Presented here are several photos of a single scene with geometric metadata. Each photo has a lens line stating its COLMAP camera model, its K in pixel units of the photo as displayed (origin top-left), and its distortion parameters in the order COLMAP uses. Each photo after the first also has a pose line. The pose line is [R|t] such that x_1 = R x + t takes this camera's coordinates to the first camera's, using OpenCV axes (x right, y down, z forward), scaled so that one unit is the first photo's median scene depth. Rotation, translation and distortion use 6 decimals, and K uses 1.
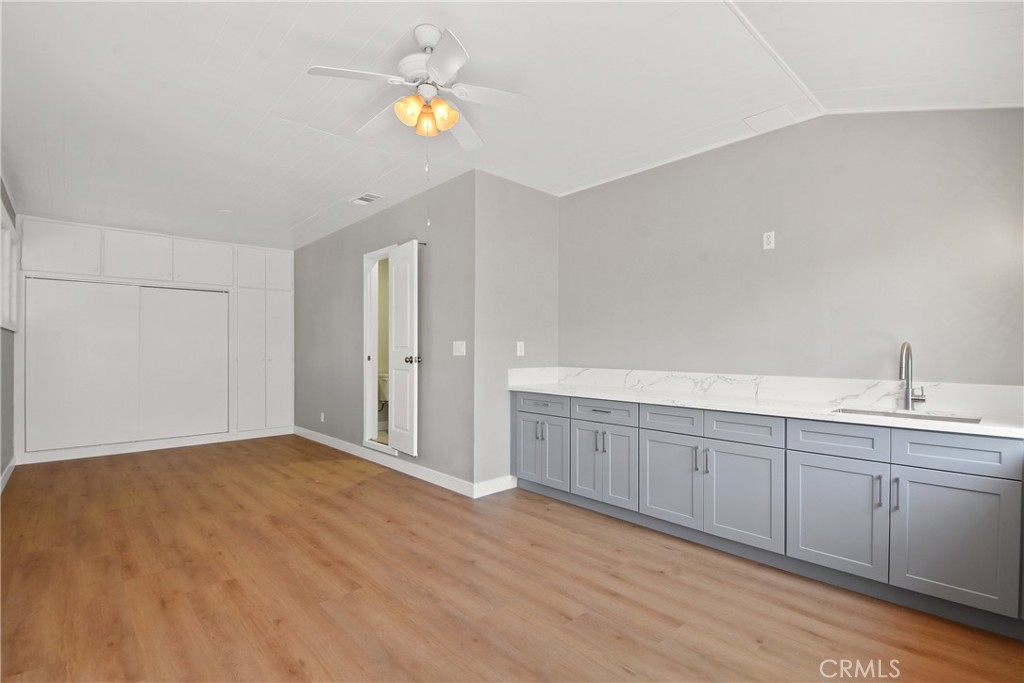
lens RADIAL K [[464.3, 0, 519.4], [0, 464.3, 357.4], [0, 0, 1]] dist [0.002971, -0.002068]
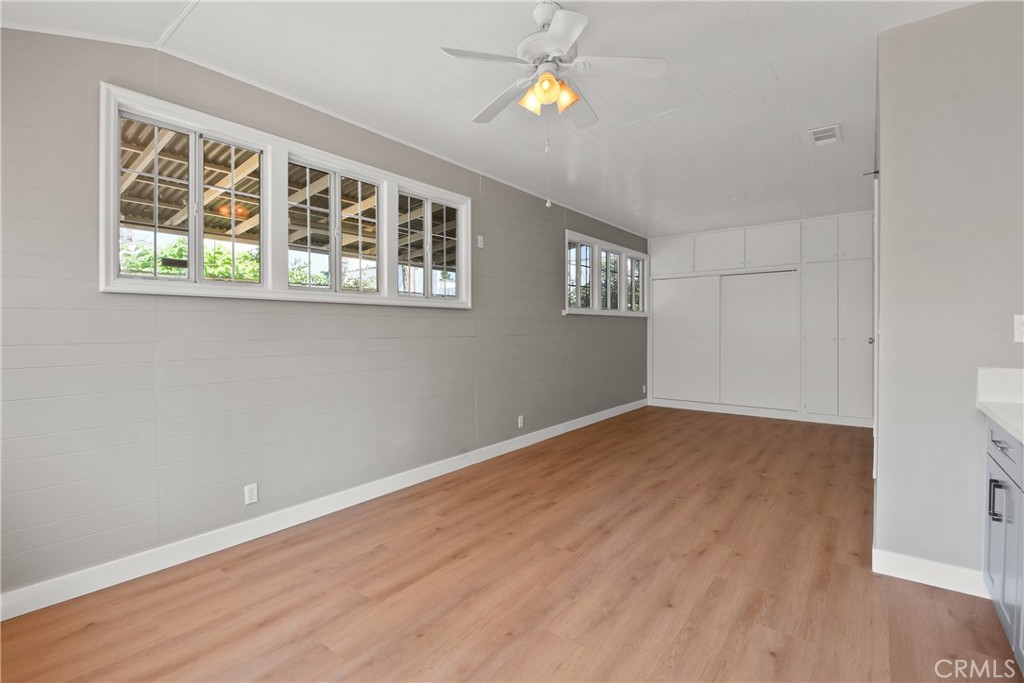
lens RADIAL K [[464.3, 0, 519.5], [0, 464.3, 334.1], [0, 0, 1]] dist [0.002971, -0.002068]
pose [[0.157426, 0.011073, -0.987469, 0.513422], [-0.012066, 0.999884, 0.009289, -0.012605], [0.987457, 0.010452, 0.157542, 0.520096]]
